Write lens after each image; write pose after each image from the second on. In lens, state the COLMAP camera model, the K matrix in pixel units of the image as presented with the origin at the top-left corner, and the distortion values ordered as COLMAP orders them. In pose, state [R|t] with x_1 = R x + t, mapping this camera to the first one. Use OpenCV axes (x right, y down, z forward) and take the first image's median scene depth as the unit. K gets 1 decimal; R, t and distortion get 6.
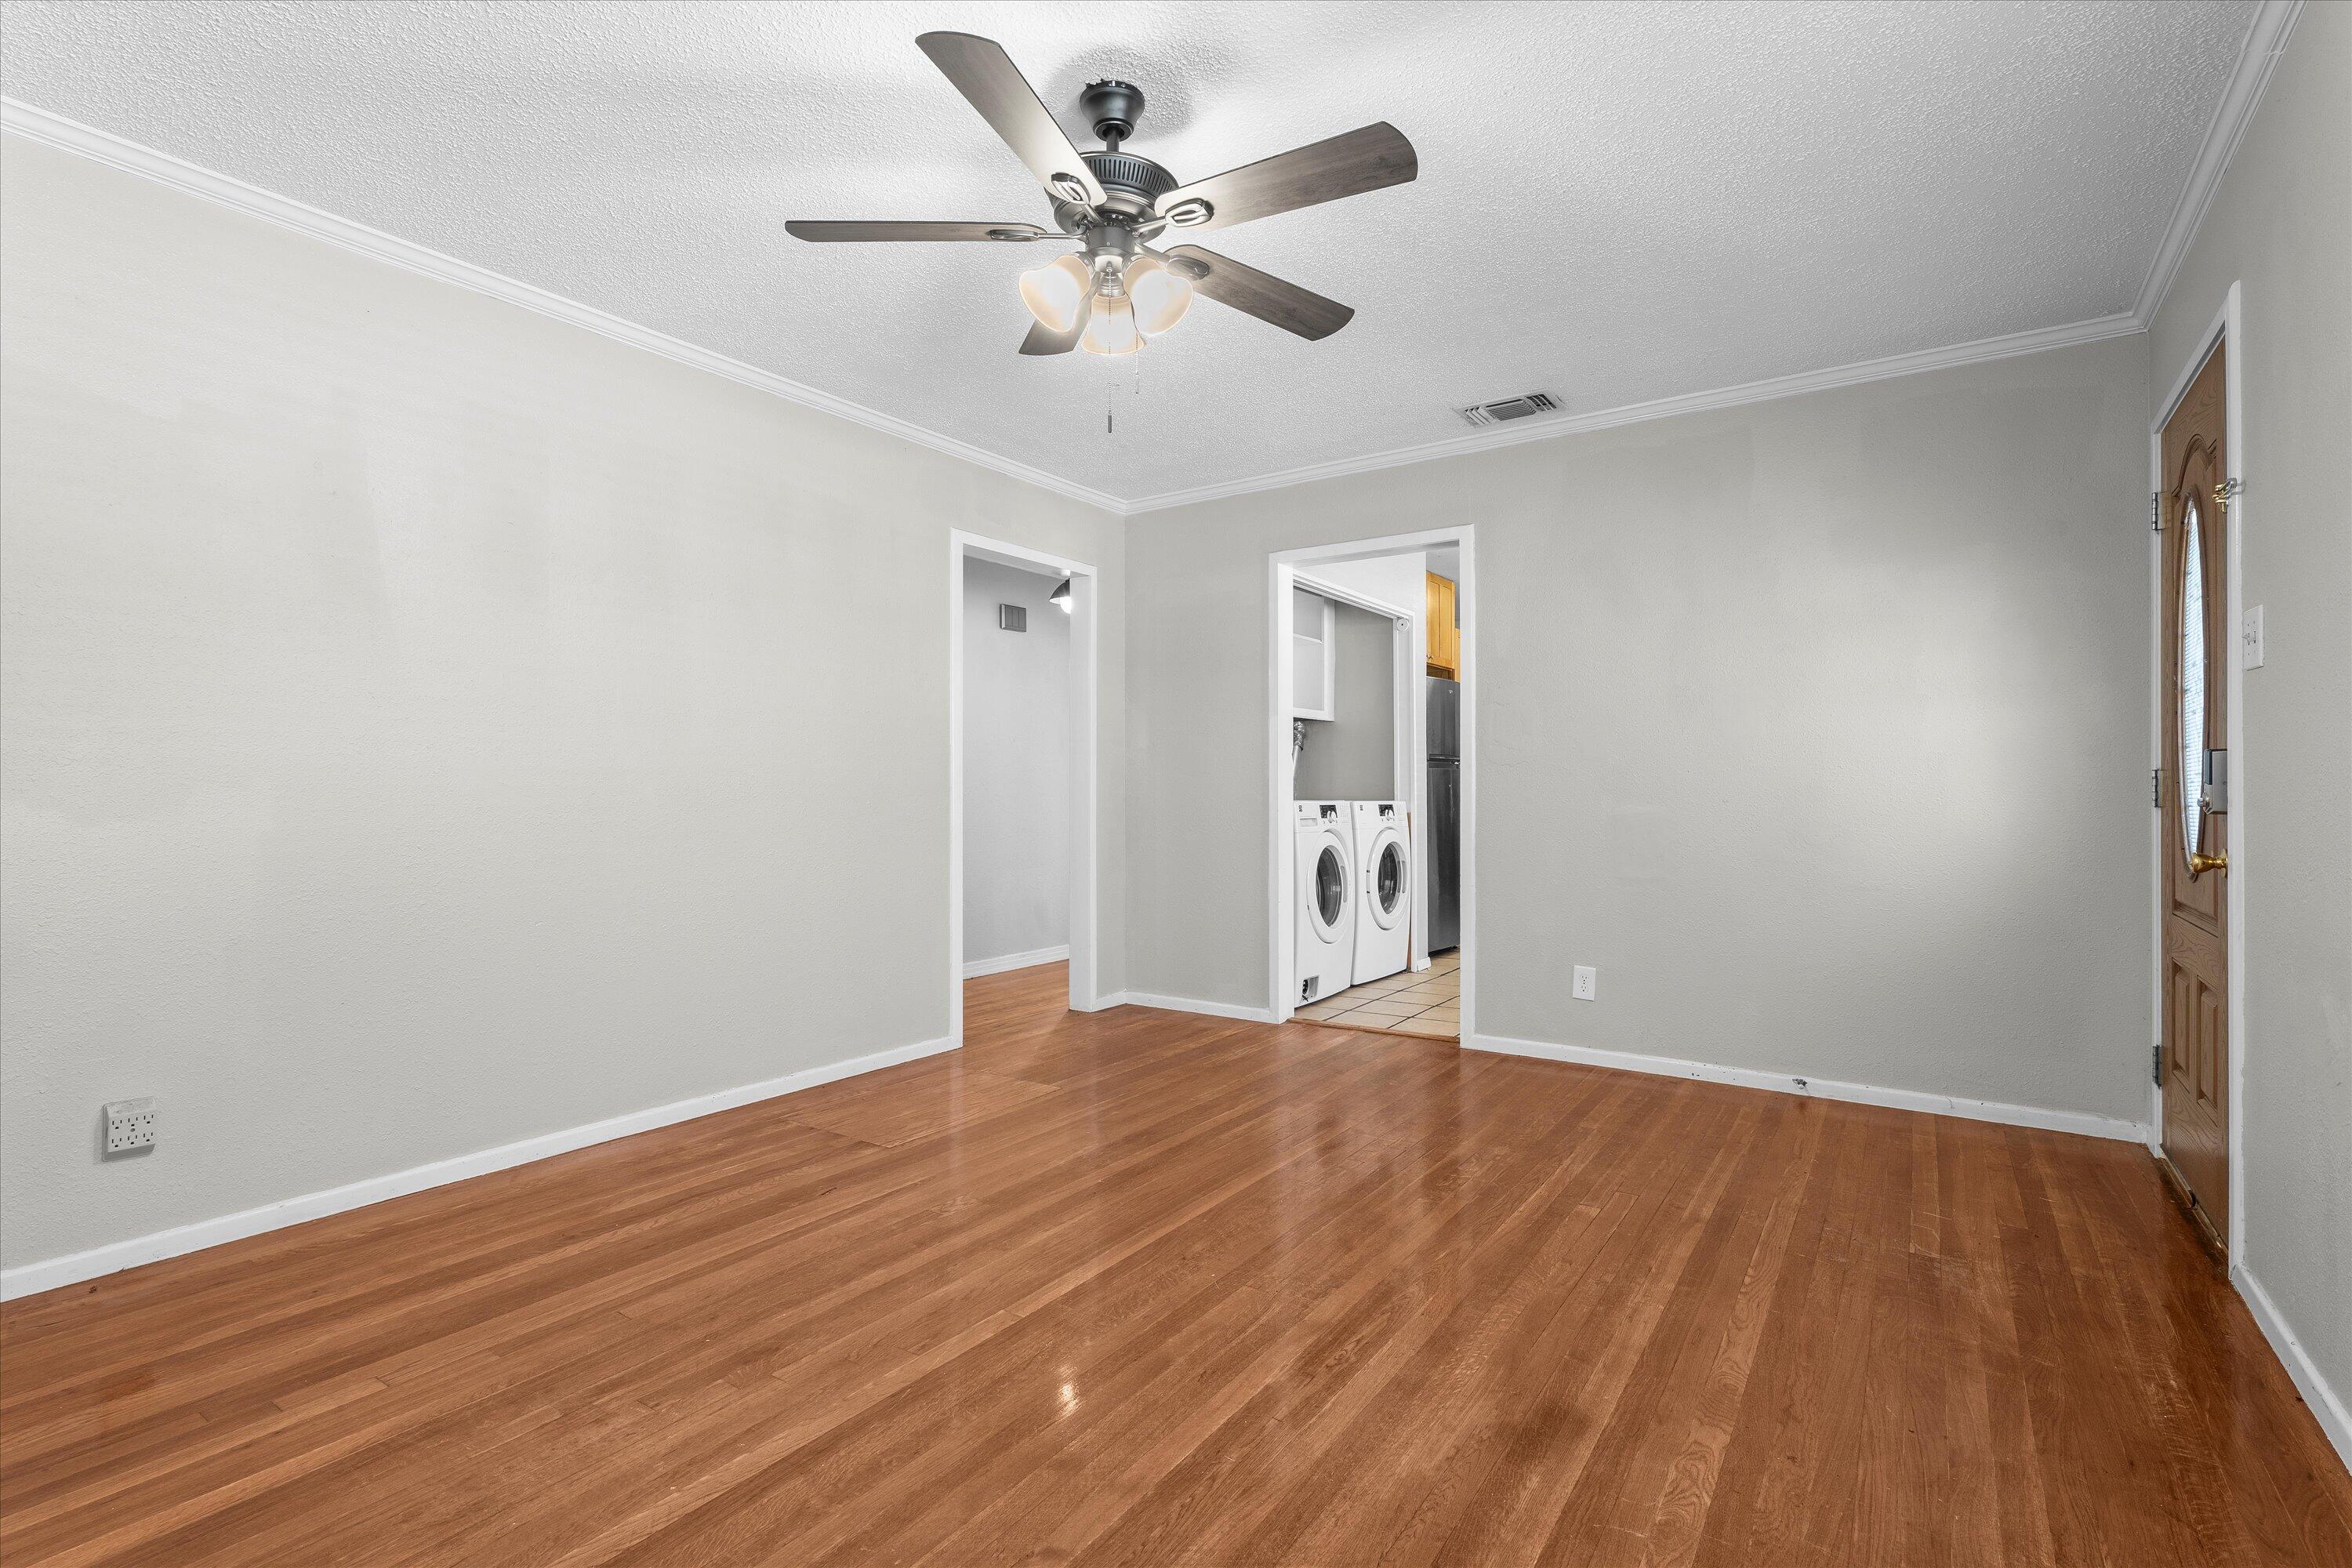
lens RADIAL K [[1093.7, 0, 1170.1], [0, 1093.7, 779.0], [0, 0, 1]] dist [0.003358, 0.000747]
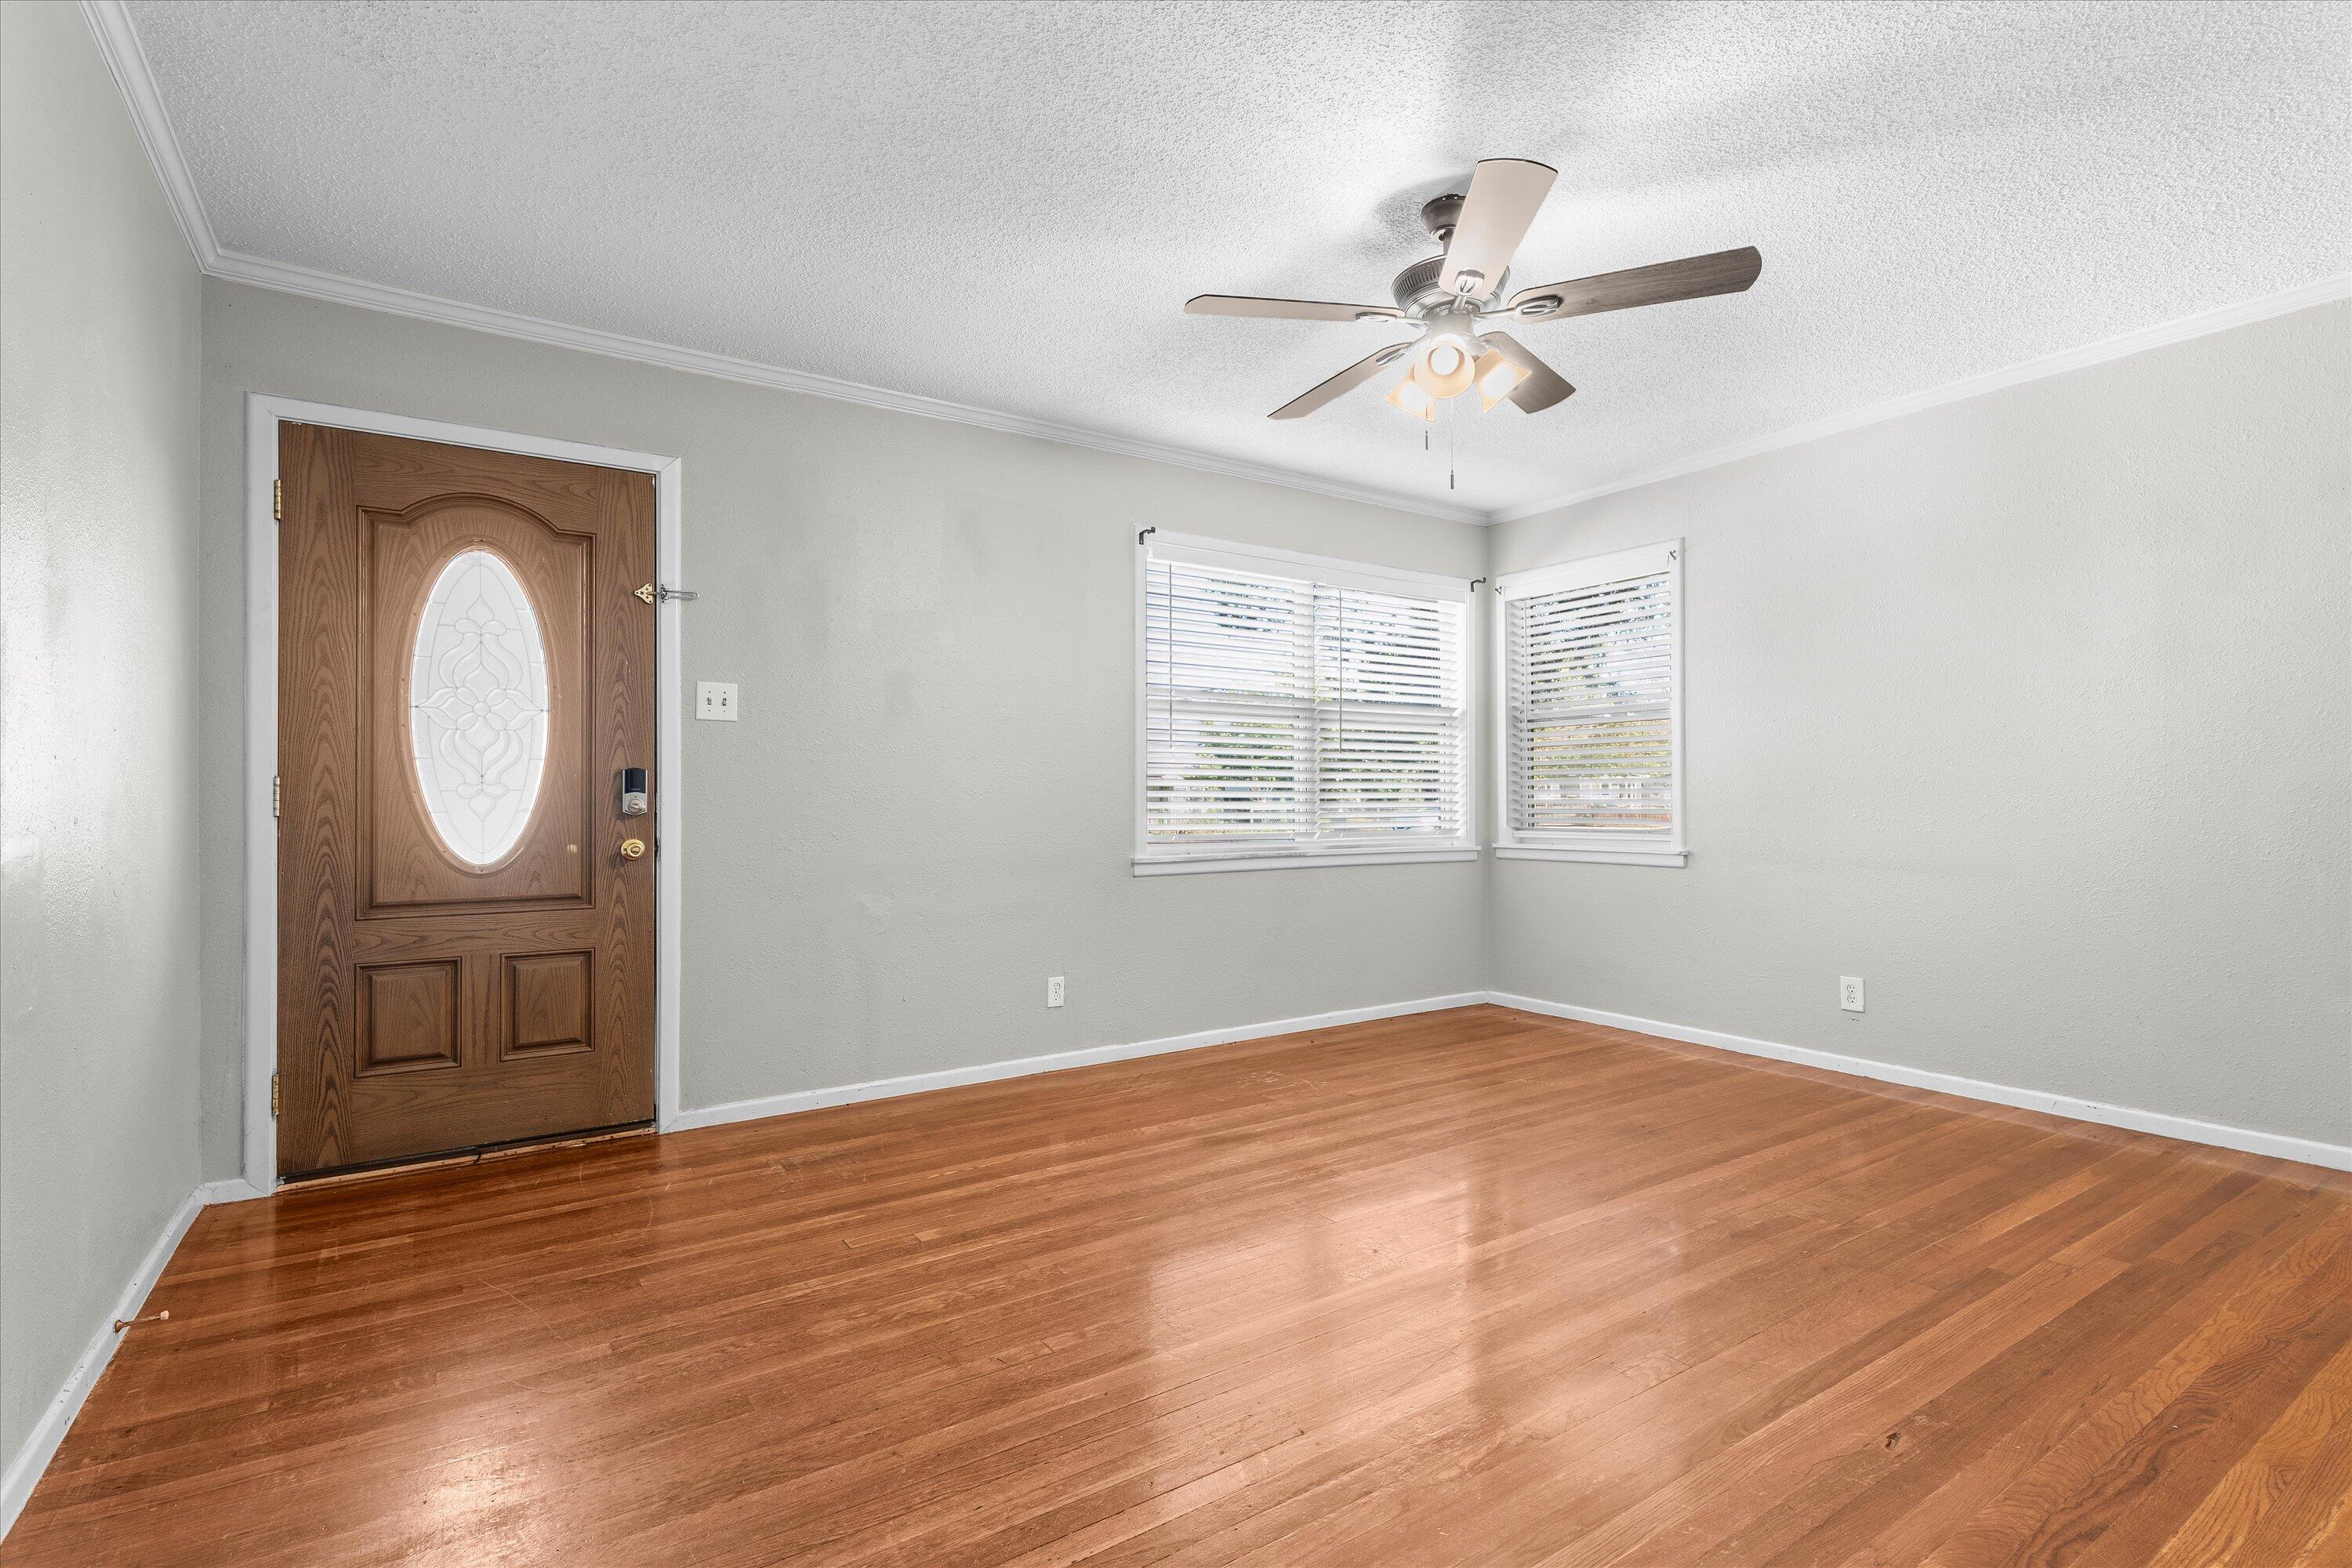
lens RADIAL K [[1093.7, 0, 1168.8], [0, 1093.7, 794.8], [0, 0, 1]] dist [0.003358, 0.000747]
pose [[-0.926223, 0.004478, 0.376950, -0.184803], [0.000117, 0.999933, -0.011591, 0.020471], [-0.376976, -0.010692, -0.926161, 1.895837]]
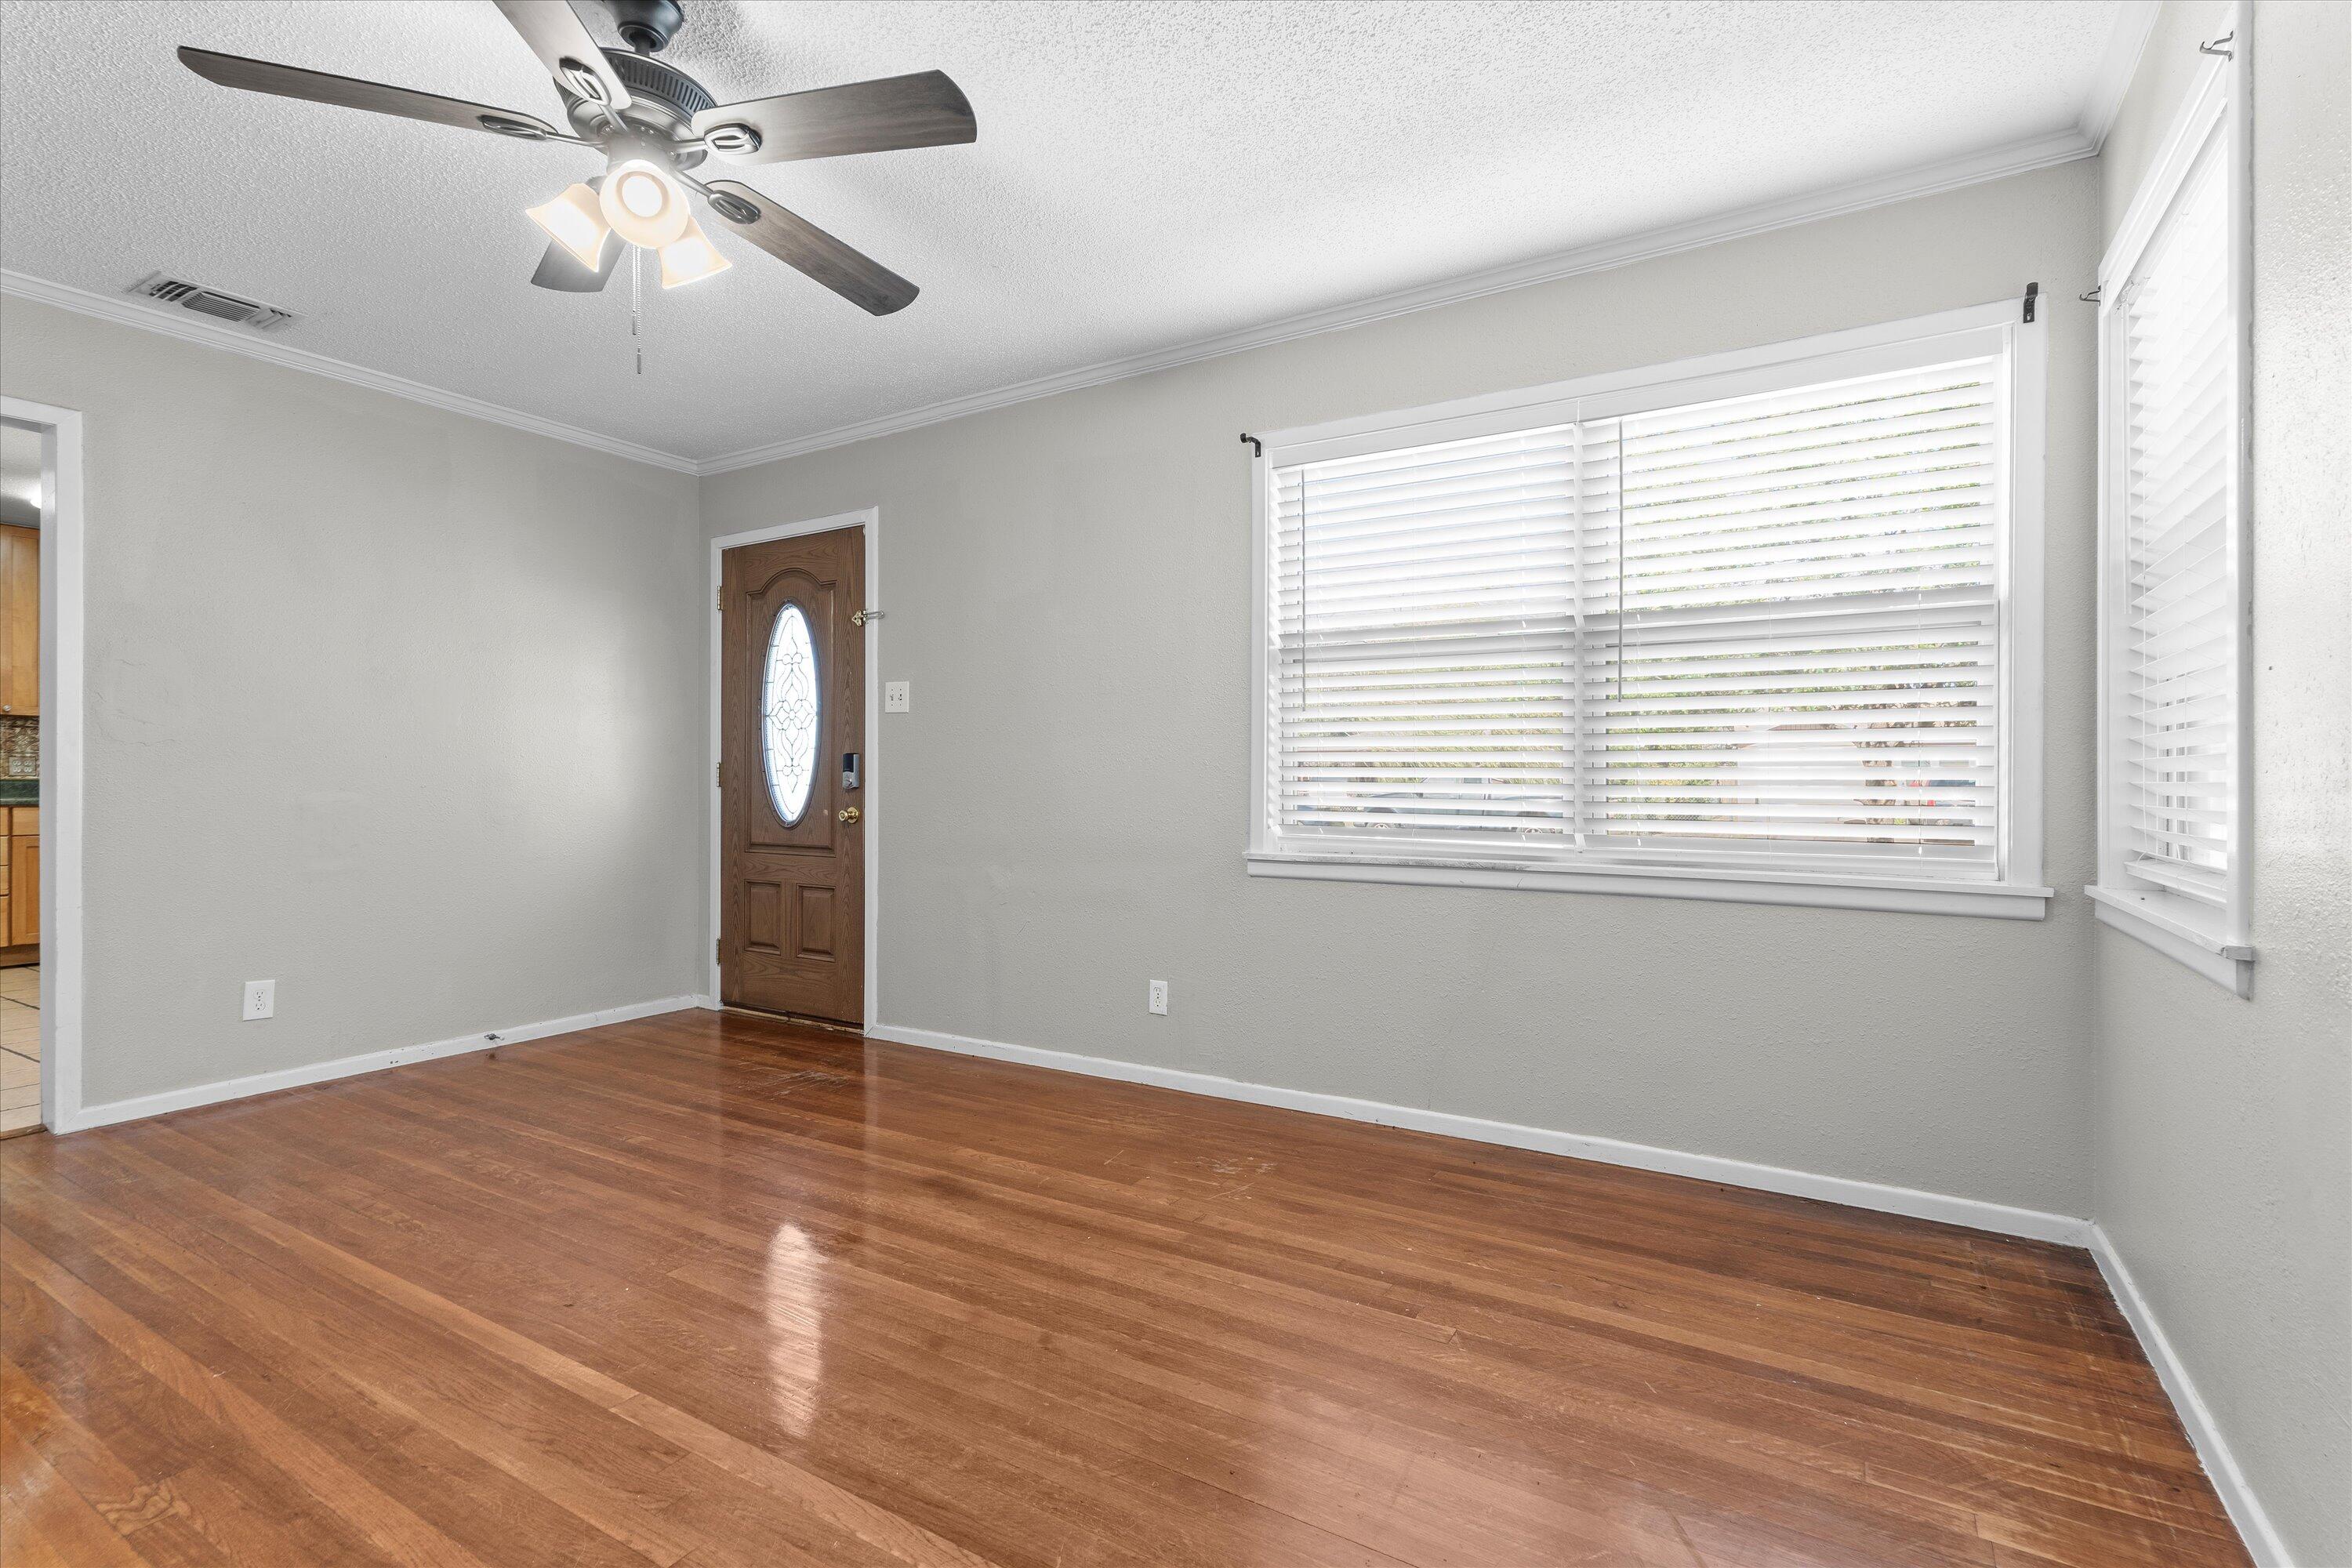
lens RADIAL K [[1093.7, 0, 1169.2], [0, 1093.7, 782.2], [0, 0, 1]] dist [0.003358, 0.000747]
pose [[-0.054565, -0.004406, 0.998501, -0.836663], [-0.009116, 0.999951, 0.003914, 0.007703], [-0.998469, -0.008889, -0.054602, 0.531440]]
